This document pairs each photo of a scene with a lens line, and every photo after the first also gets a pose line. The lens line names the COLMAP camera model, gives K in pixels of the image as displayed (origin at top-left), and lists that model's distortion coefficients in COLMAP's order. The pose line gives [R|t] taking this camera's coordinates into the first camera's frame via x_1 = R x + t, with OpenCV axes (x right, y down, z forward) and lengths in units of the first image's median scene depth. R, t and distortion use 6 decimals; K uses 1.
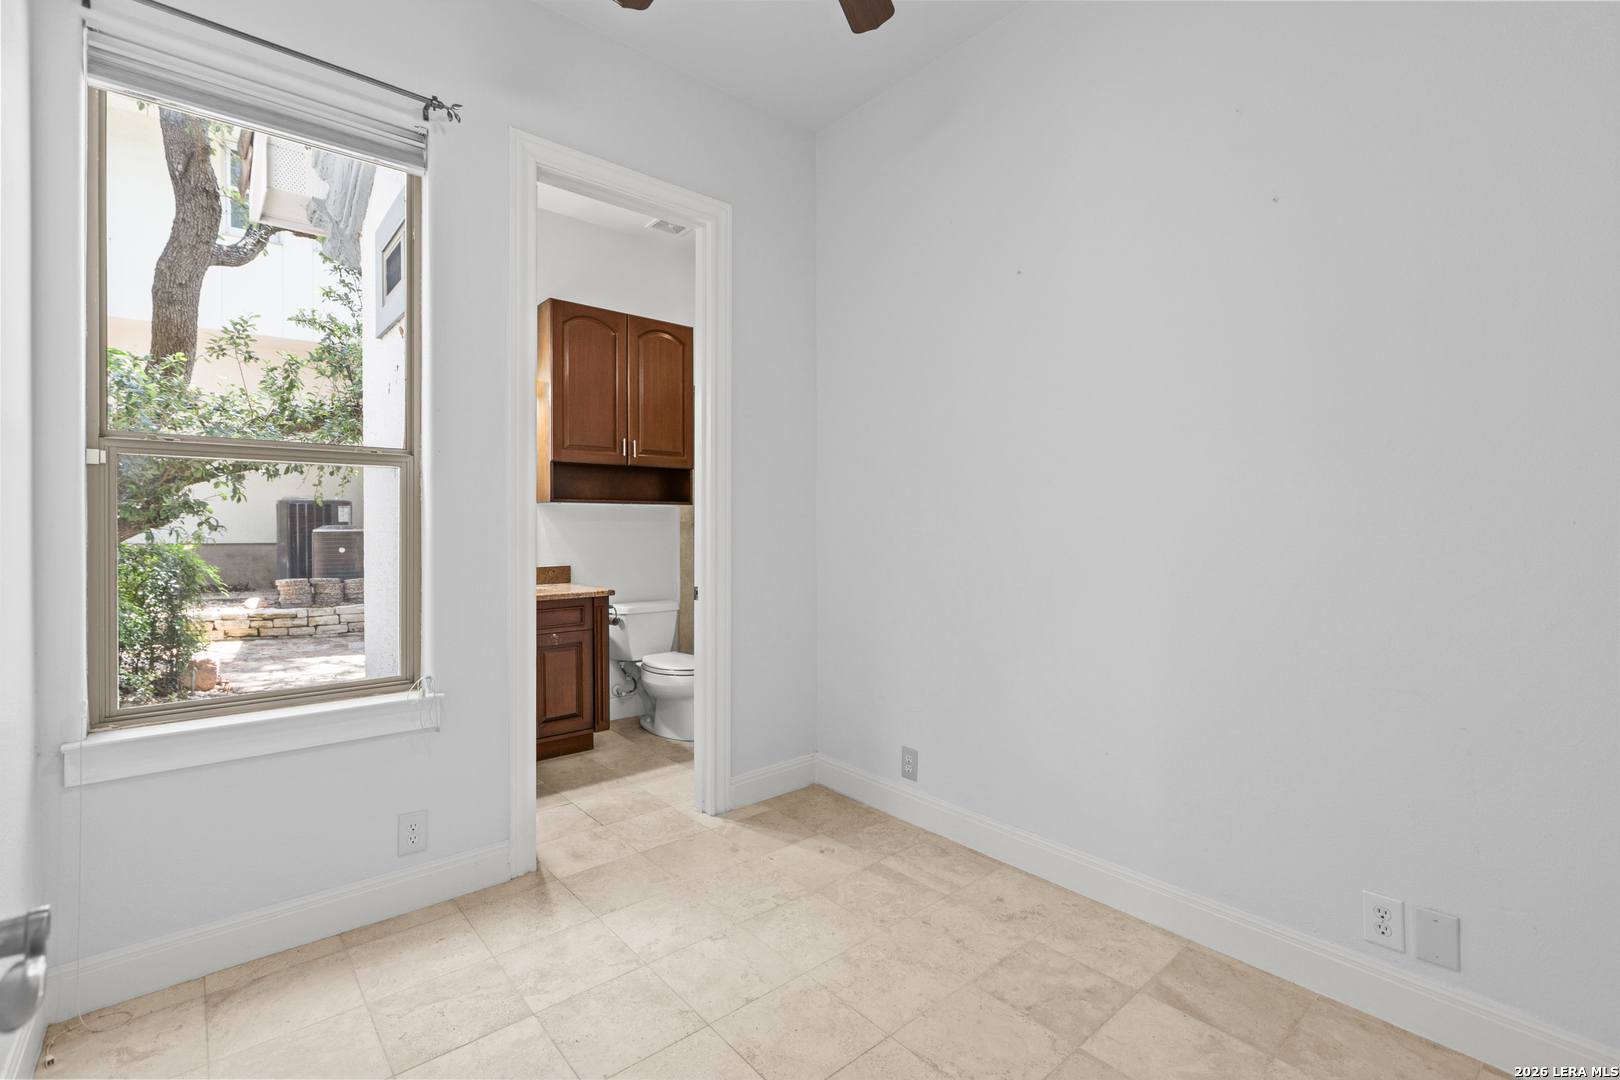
lens RADIAL K [[721.8, 0, 808.0], [0, 721.8, 529.1], [0, 0, 1]] dist [0.003896, -0.002097]
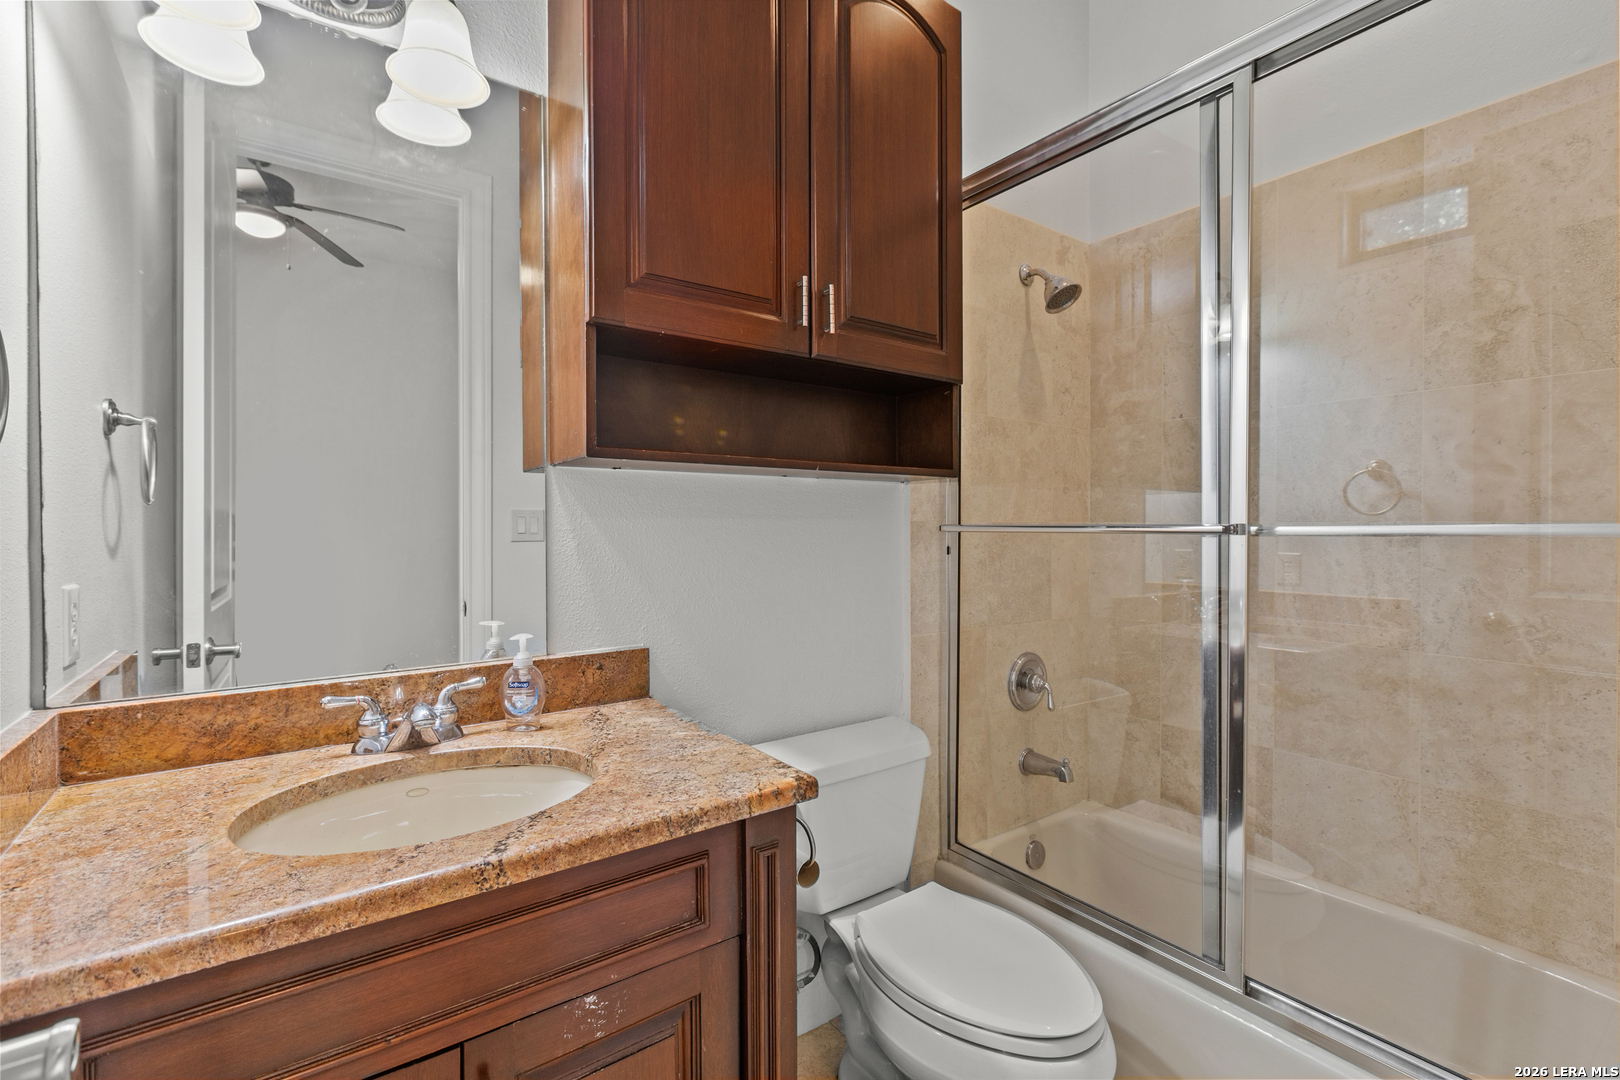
lens RADIAL K [[721.8, 0, 805.3], [0, 721.8, 535.5], [0, 0, 1]] dist [0.003896, -0.002097]
pose [[0.995916, -0.000227, -0.090283, -0.226850], [0.000378, 0.999999, 0.001662, -0.004407], [0.090283, -0.001689, 0.995915, 0.673993]]
